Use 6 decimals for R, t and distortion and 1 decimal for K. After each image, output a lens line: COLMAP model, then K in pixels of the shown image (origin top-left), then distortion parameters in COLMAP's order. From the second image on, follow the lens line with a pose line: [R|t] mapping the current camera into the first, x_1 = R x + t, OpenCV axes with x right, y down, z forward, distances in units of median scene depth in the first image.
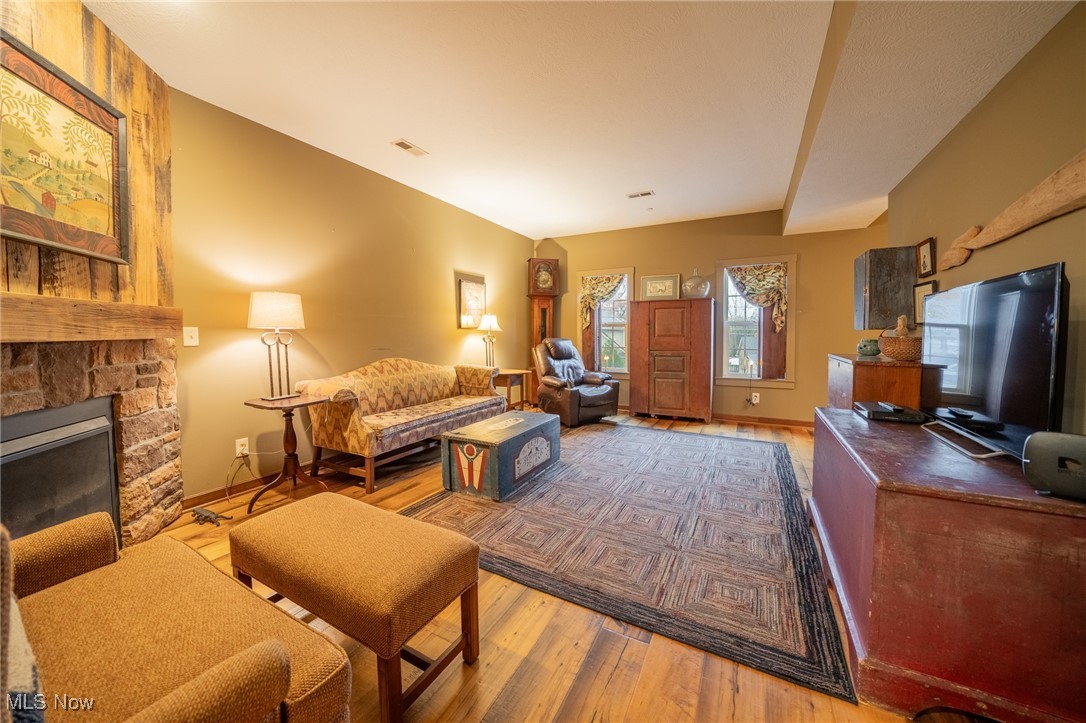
lens RADIAL K [[397.0, 0, 542.3], [0, 397.0, 337.8], [0, 0, 1]] dist [-0.012085, 0.000012]
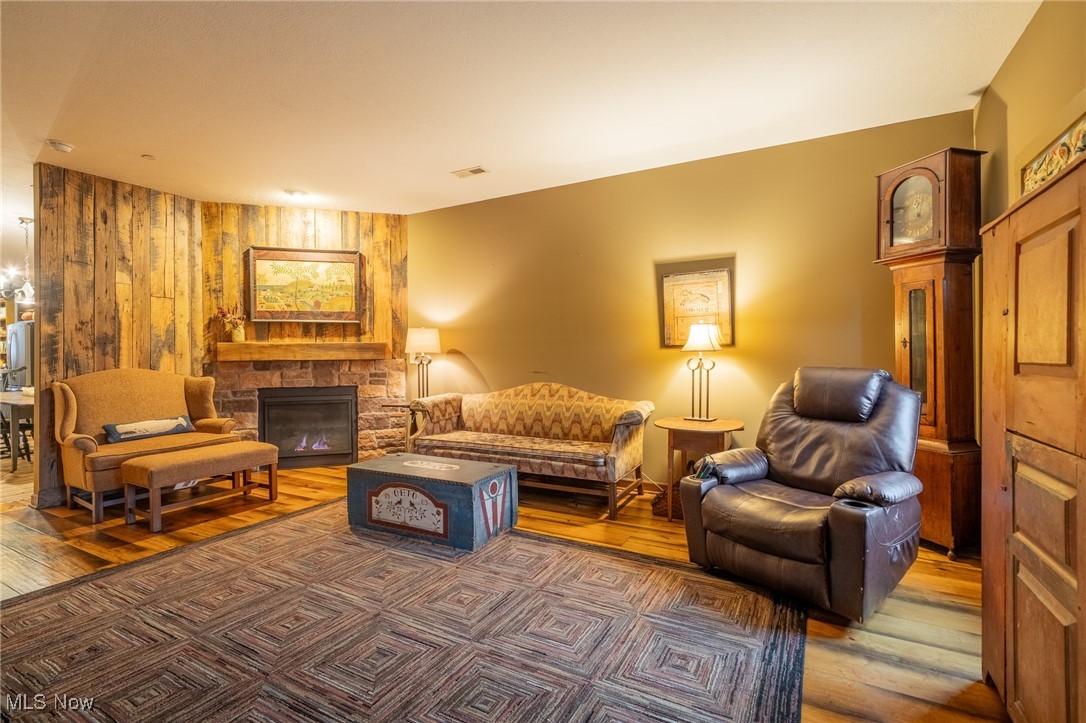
lens RADIAL K [[482.5, 0, 545.3], [0, 482.5, 354.9], [0, 0, 1]] dist [-0.002780, 0.000141]
pose [[-0.000517, -0.001604, -0.999999, 1.240280], [-0.006775, 0.999976, -0.001600, -0.019072], [0.999977, 0.006774, -0.000528, 1.675484]]
